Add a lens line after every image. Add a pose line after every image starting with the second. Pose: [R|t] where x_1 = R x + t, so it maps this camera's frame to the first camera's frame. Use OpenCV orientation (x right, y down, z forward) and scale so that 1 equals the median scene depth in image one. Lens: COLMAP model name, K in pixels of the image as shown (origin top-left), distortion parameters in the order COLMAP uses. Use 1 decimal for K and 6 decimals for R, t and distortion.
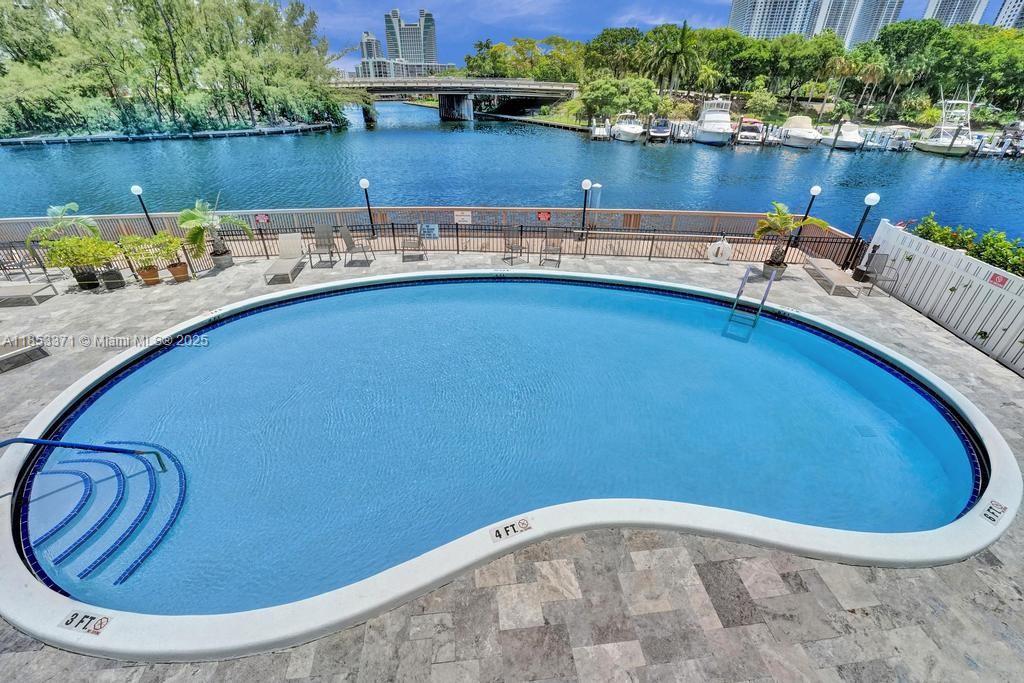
lens RADIAL K [[426.2, 0, 507.4], [0, 426.2, 346.8], [0, 0, 1]] dist [-0.030950, 0.005498]
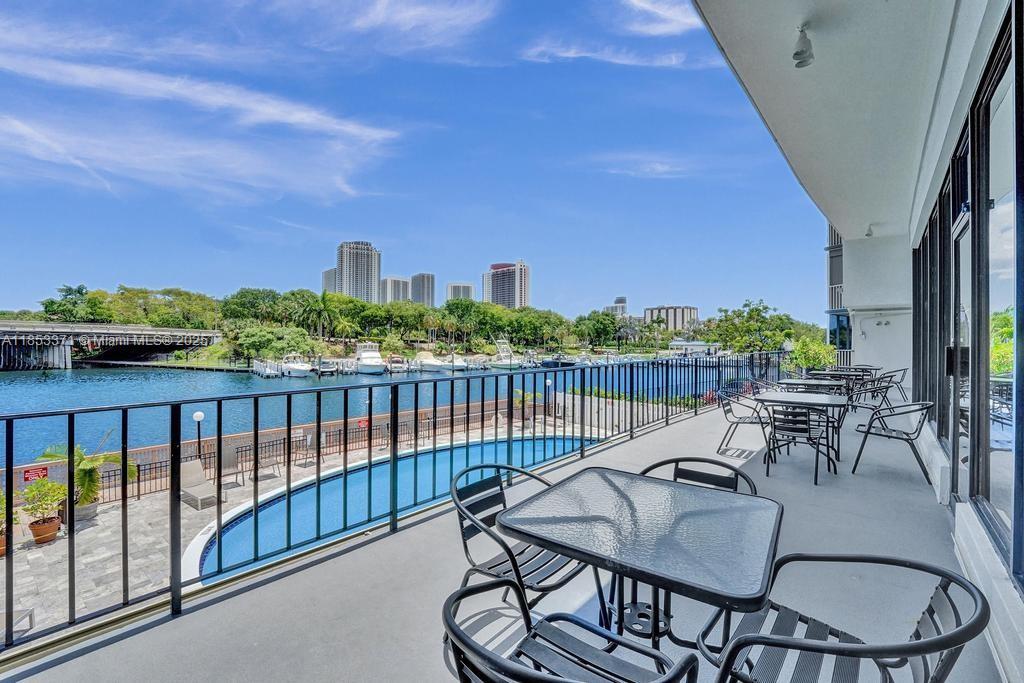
lens RADIAL K [[426.2, 0, 513.7], [0, 426.2, 341.4], [0, 0, 1]] dist [-0.030950, 0.005498]
pose [[0.670232, -0.000820, 0.742151, -0.142781], [0.379970, 0.859374, -0.342199, 0.023021], [-0.637504, 0.511347, 0.576292, -0.039598]]
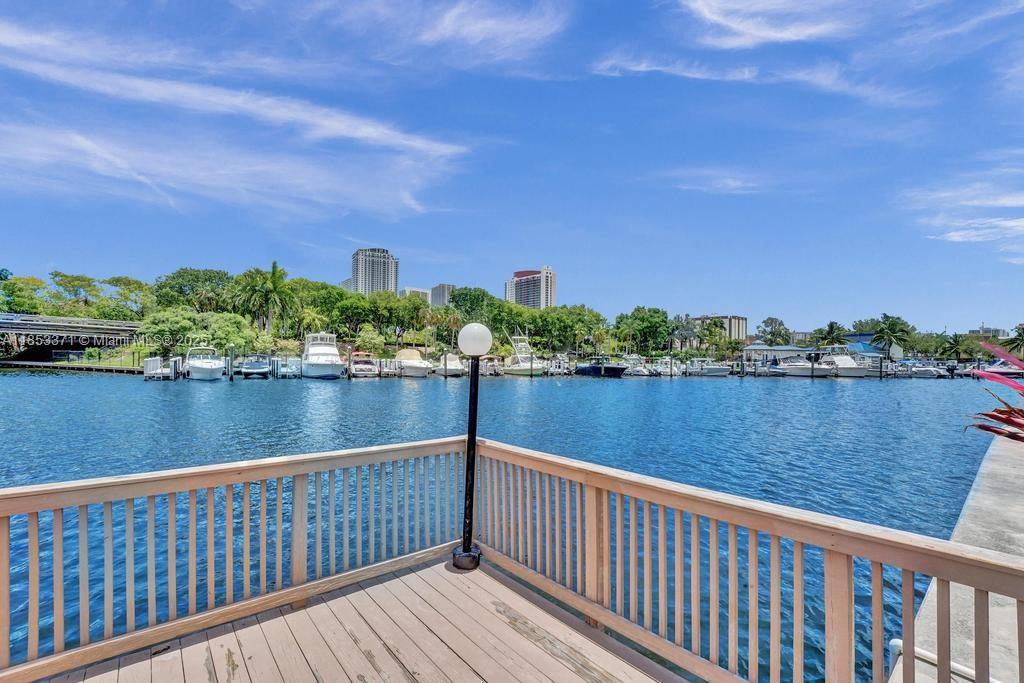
lens RADIAL K [[426.2, 0, 509.5], [0, 426.2, 374.9], [0, 0, 1]] dist [-0.030950, 0.005498]
pose [[0.718233, -0.021355, 0.695475, 0.141533], [0.349290, 0.875529, -0.333836, -0.064494], [-0.601779, 0.482694, 0.636293, 0.200109]]
